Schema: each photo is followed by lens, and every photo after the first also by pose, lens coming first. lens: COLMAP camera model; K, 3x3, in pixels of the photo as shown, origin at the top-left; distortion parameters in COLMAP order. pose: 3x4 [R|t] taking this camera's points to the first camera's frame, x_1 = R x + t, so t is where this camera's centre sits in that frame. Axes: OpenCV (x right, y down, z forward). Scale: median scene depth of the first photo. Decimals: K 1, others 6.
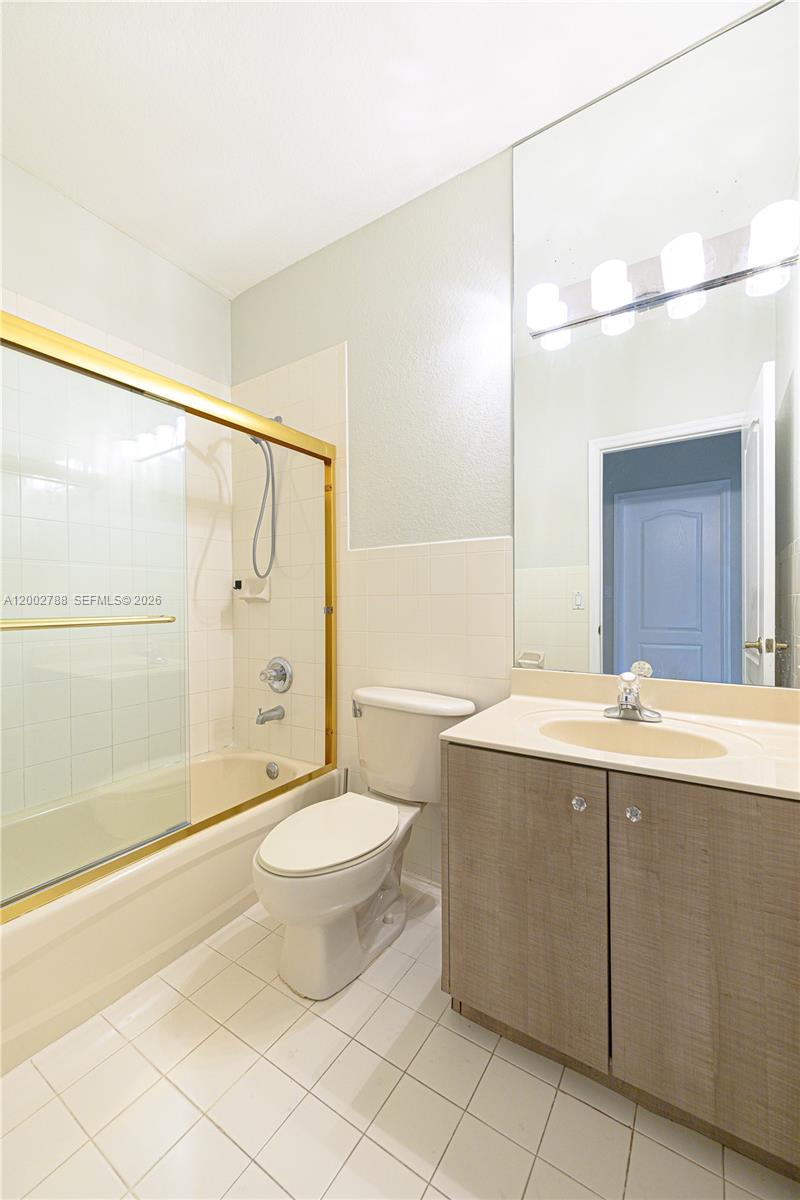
lens RADIAL K [[475.8, 0, 402.7], [0, 475.8, 600.5], [0, 0, 1]] dist [-0.000228, 0.000144]
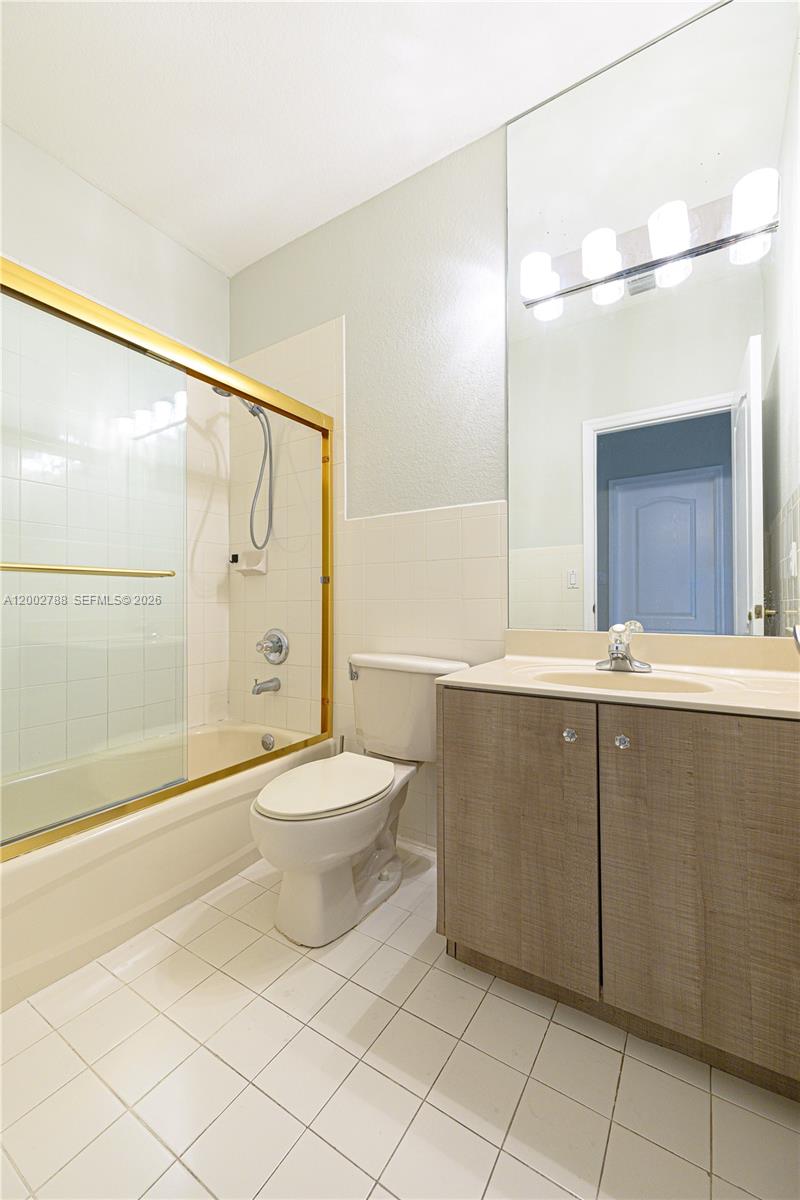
lens RADIAL K [[483.9, 0, 403.7], [0, 483.9, 598.0], [0, 0, 1]] dist [0.000907, 0.000120]
pose [[0.999928, 0.002717, 0.011707, -0.002064], [-0.002514, 0.999848, -0.017270, 0.097869], [-0.011752, 0.017239, 0.999782, -0.033499]]
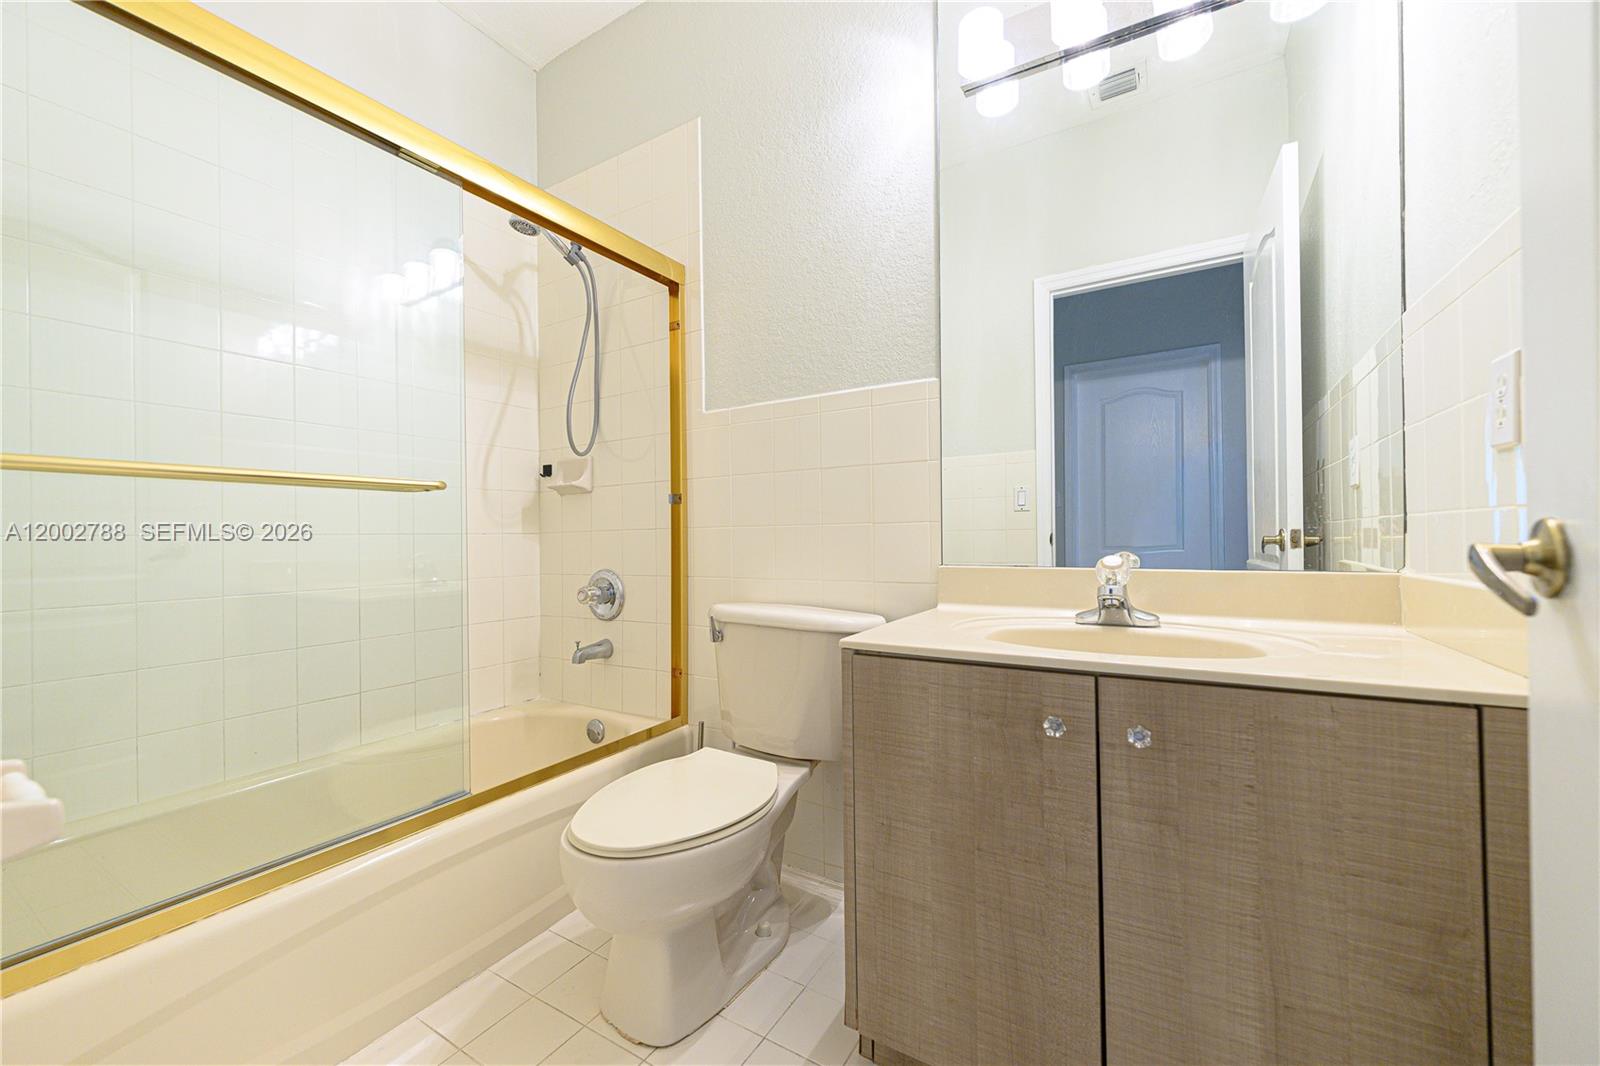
lens RADIAL K [[627.3, 0, 792.3], [0, 627.3, 536.6], [0, 0, 1]] dist [0.000601, -0.000060]
pose [[0.999664, -0.004424, 0.025557, -0.009270], [0.004724, 0.999921, -0.011684, 0.113198], [-0.025503, 0.011801, 0.999605, 0.089287]]
